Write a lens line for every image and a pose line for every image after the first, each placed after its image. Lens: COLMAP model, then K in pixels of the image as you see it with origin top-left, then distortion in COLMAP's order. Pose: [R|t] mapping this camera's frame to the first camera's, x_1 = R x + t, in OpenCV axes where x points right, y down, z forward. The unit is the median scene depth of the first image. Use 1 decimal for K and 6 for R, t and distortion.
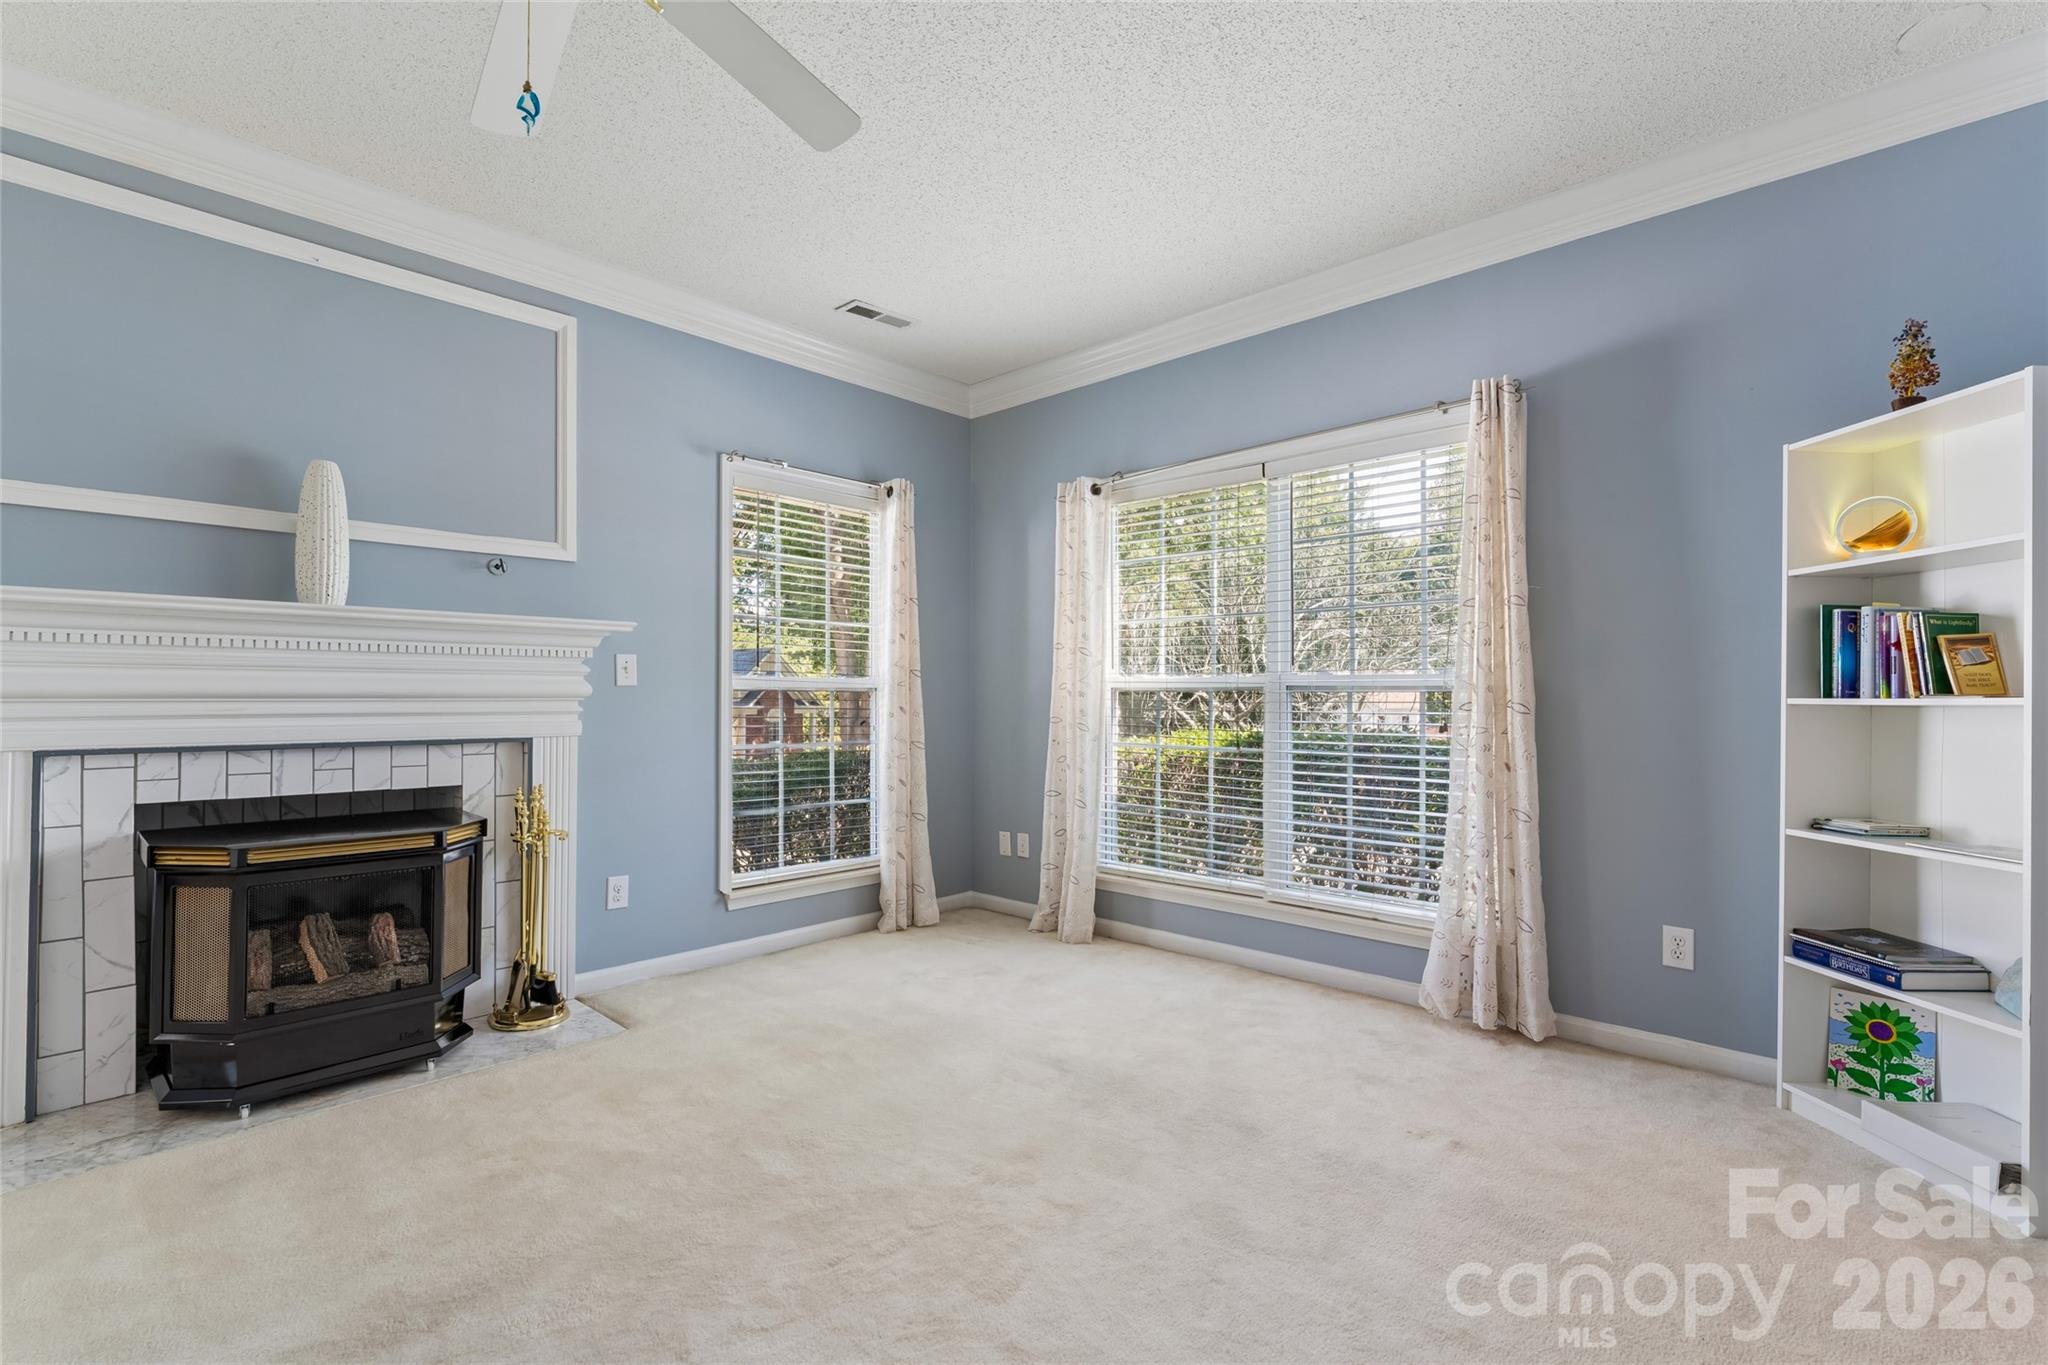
lens RADIAL K [[936.5, 0, 1028.7], [0, 936.5, 682.4], [0, 0, 1]] dist [-0.001246, 0.000304]
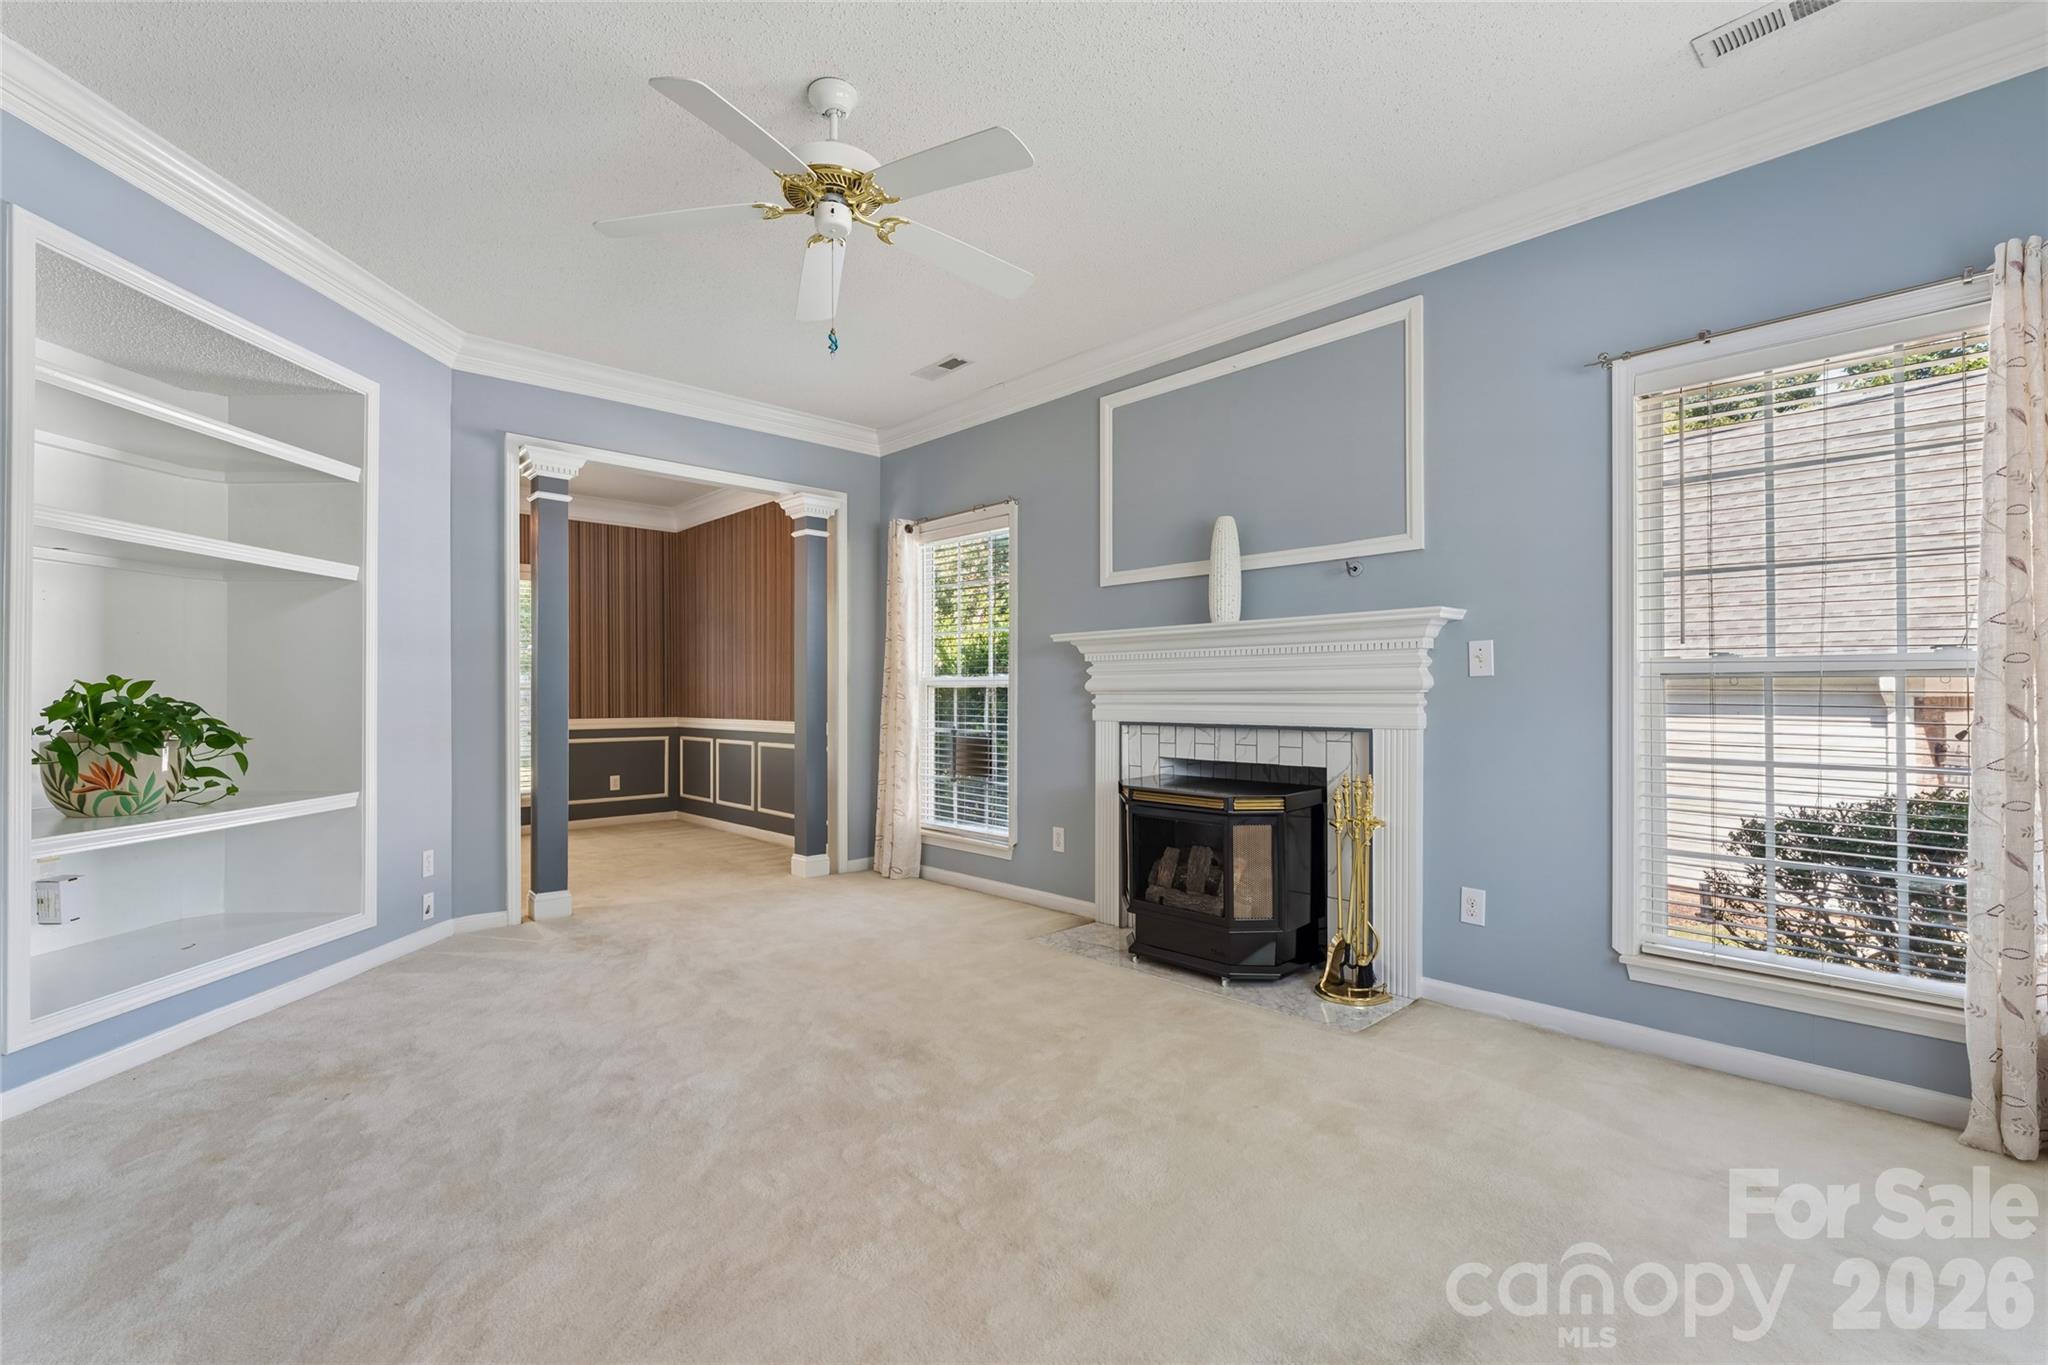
lens RADIAL K [[936.5, 0, 1032.9], [0, 936.5, 689.5], [0, 0, 1]] dist [-0.001246, 0.000304]
pose [[-0.073390, -0.011298, -0.997239, 0.588996], [0.013376, 0.999835, -0.012311, 0.026231], [0.997214, -0.014242, -0.073227, 0.781992]]
